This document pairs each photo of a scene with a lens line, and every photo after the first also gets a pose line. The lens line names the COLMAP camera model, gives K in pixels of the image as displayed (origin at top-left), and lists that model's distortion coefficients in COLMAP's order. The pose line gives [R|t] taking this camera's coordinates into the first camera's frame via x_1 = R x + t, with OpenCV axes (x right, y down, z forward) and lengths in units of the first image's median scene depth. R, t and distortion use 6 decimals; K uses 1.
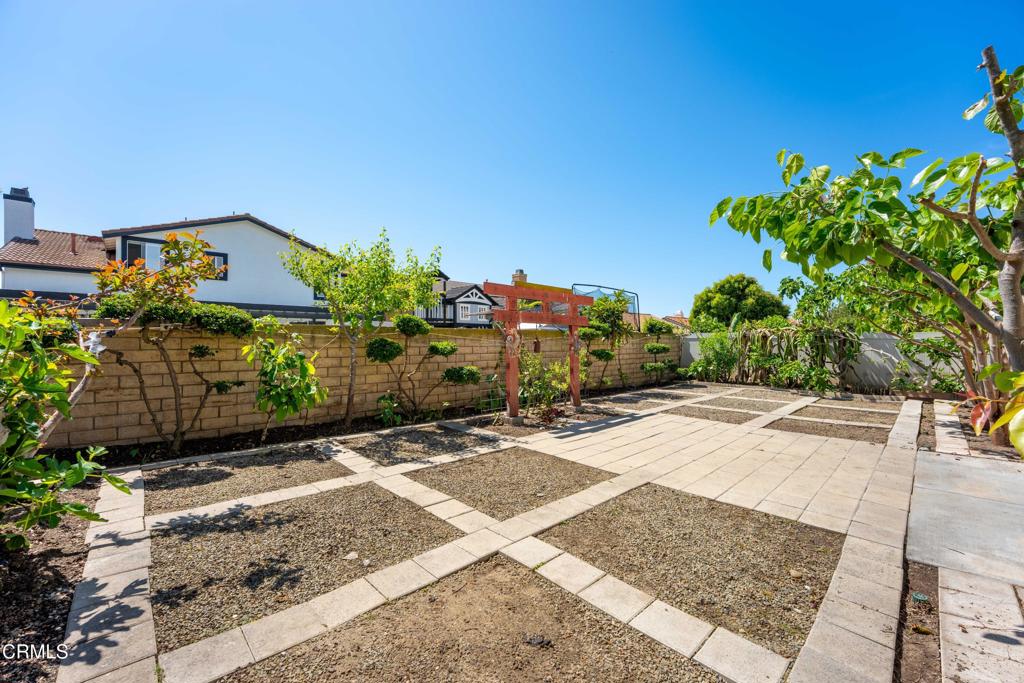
lens RADIAL K [[411.2, 0, 512.0], [0, 411.2, 341.5], [0, 0, 1]] dist [-0.024053, 0.000094]
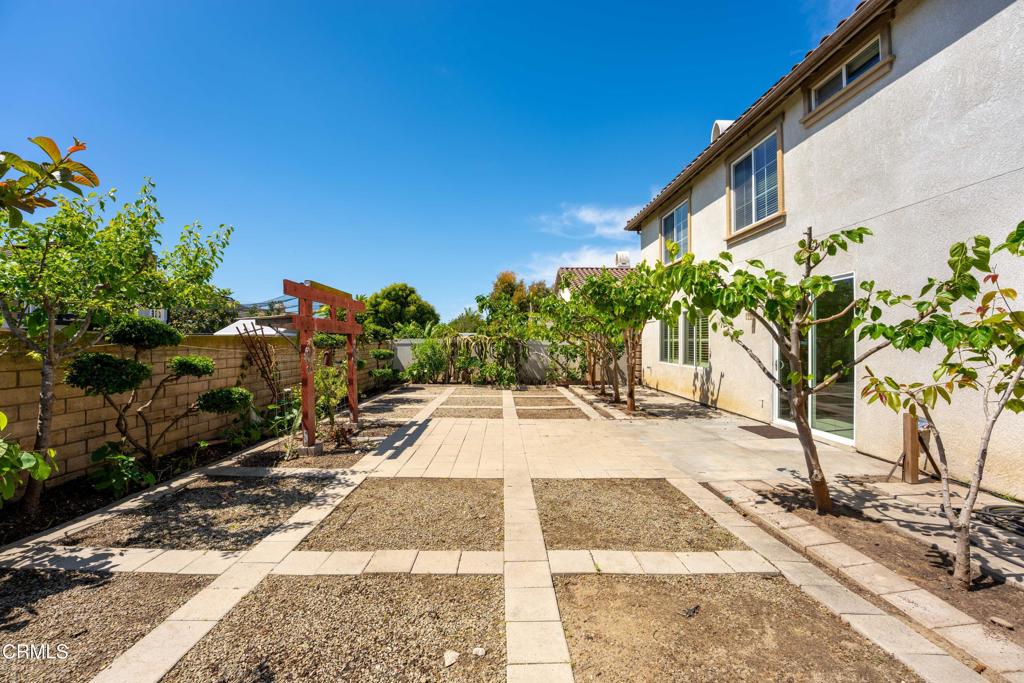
lens RADIAL K [[411.2, 0, 512.0], [0, 411.2, 341.5], [0, 0, 1]] dist [-0.024053, 0.000094]
pose [[0.678047, 0.003449, 0.735010, -0.475036], [-0.001549, 0.999993, -0.003264, -0.033317], [-0.735017, 0.001074, 0.678048, 0.216257]]
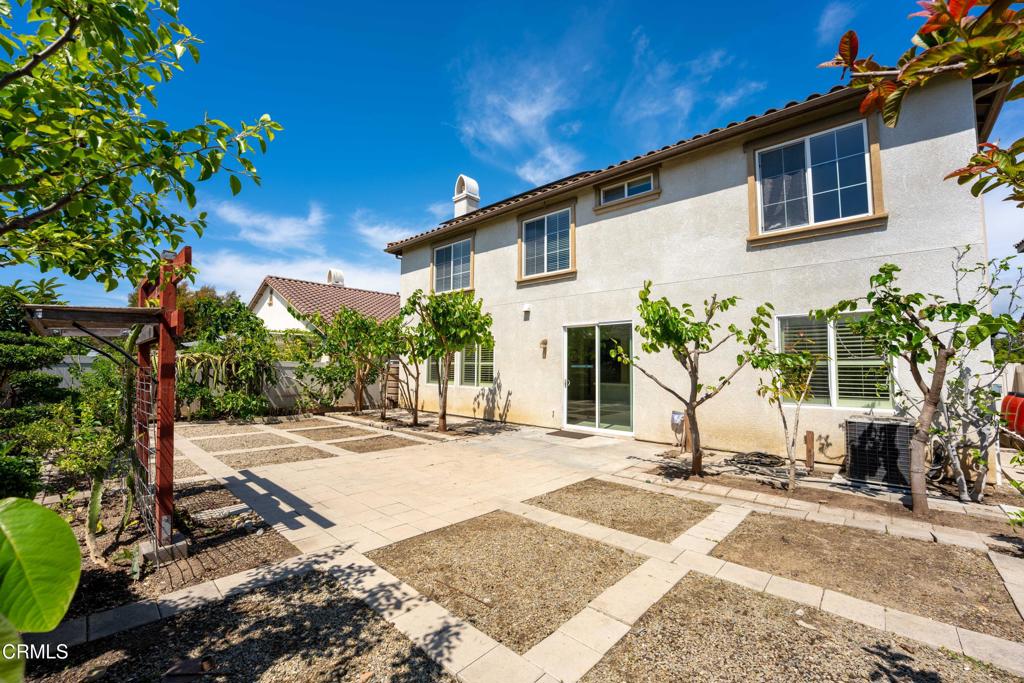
lens RADIAL K [[411.2, 0, 512.0], [0, 411.2, 341.5], [0, 0, 1]] dist [-0.024053, 0.000094]
pose [[-0.057019, 0.064295, 0.996301, -0.701759], [-0.008481, 0.997857, -0.064881, -0.022792], [-0.998337, -0.012149, -0.056351, 0.929348]]
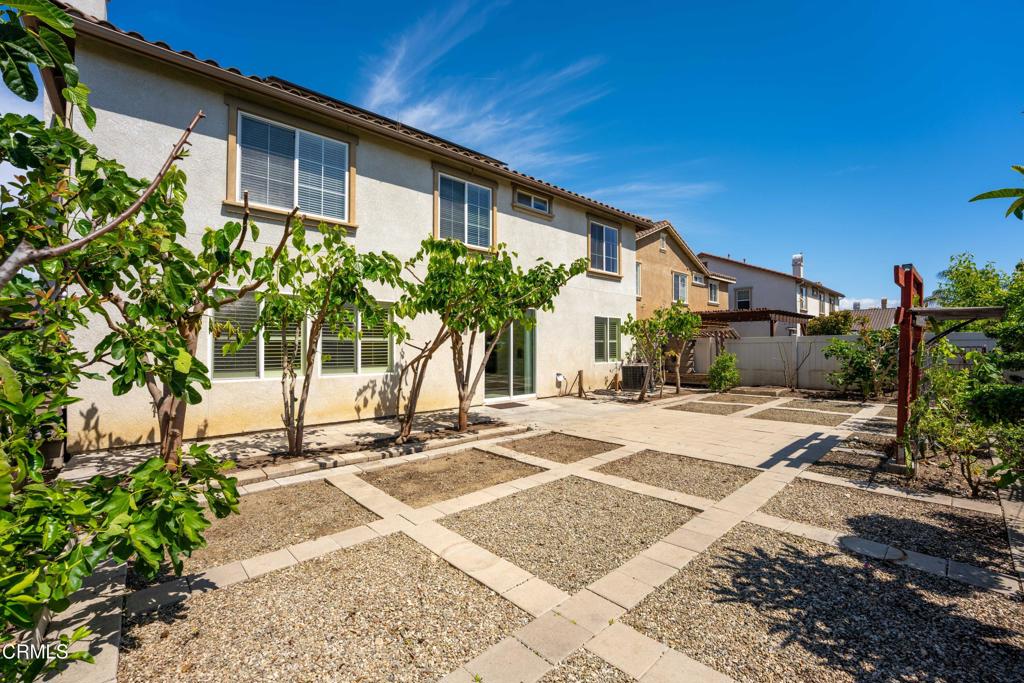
lens RADIAL K [[419.4, 0, 512.0], [0, 419.4, 341.5], [0, 0, 1]] dist [-0.023544, 0.000231]
pose [[-0.999125, 0.001861, 0.041780, 1.150431], [0.001557, 0.999972, -0.007321, -0.029454], [-0.041792, -0.007249, -0.999100, 2.722605]]
